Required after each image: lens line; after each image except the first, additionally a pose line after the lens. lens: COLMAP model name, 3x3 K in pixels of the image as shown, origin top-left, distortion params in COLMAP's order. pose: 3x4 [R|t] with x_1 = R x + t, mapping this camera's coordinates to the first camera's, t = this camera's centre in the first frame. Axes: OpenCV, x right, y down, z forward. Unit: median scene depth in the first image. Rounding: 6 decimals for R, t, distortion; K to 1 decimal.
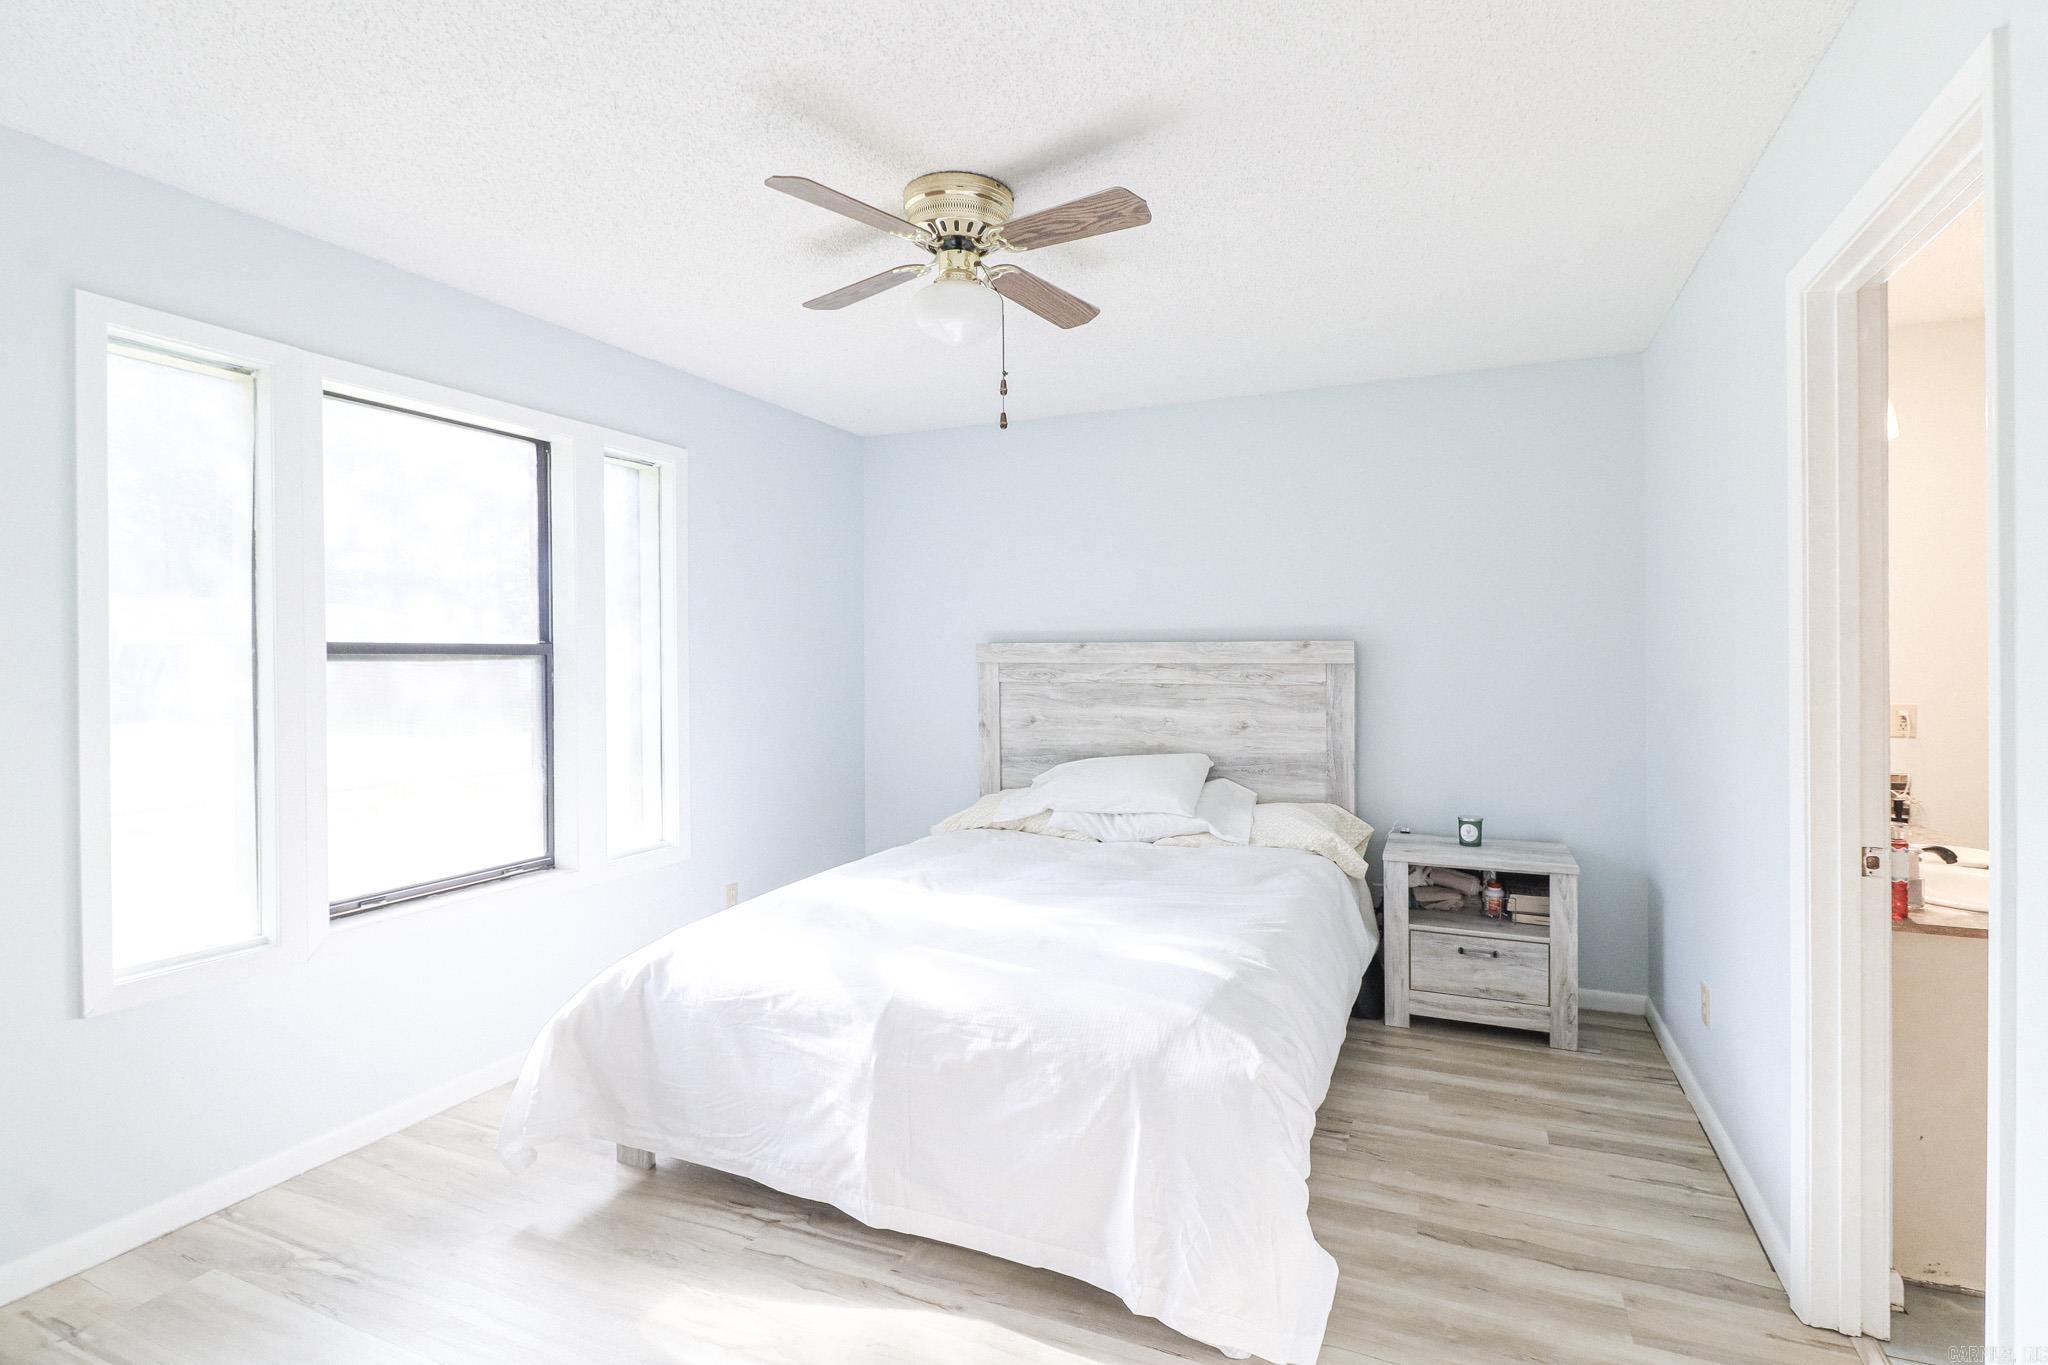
lens RADIAL K [[952.2, 0, 1025.8], [0, 952.2, 643.9], [0, 0, 1]] dist [0.018053, -0.013660]
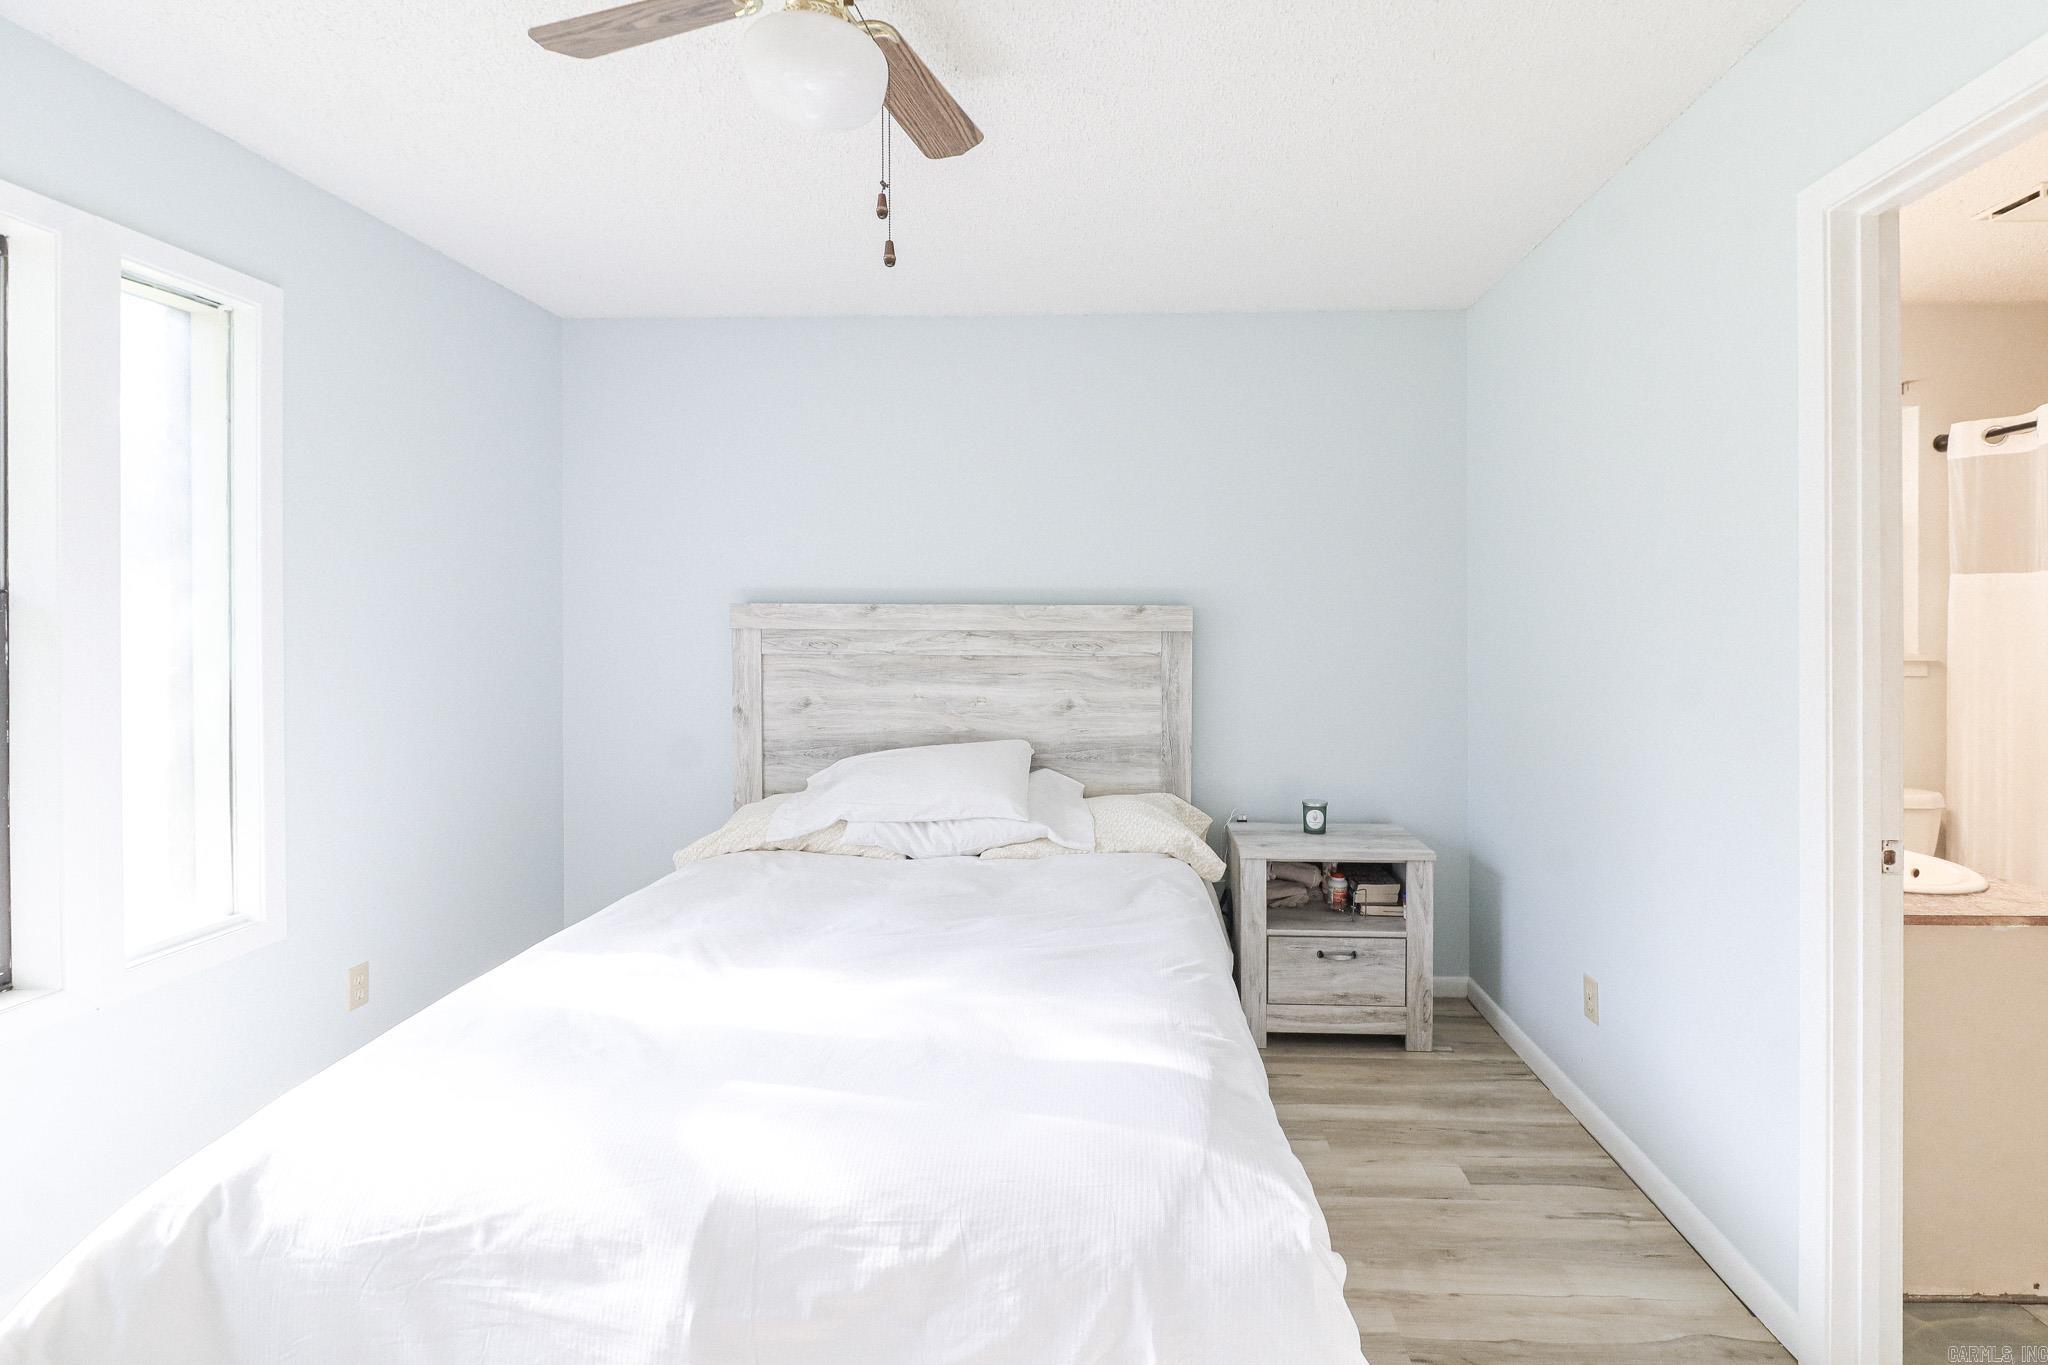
lens RADIAL K [[975.5, 0, 1030.6], [0, 975.5, 617.8], [0, 0, 1]] dist [0.012496, -0.011582]
pose [[0.945734, 0.007217, 0.324861, -0.096643], [-0.010077, 0.999924, 0.007122, 0.003617], [-0.324785, -0.010009, 0.945735, 0.227395]]
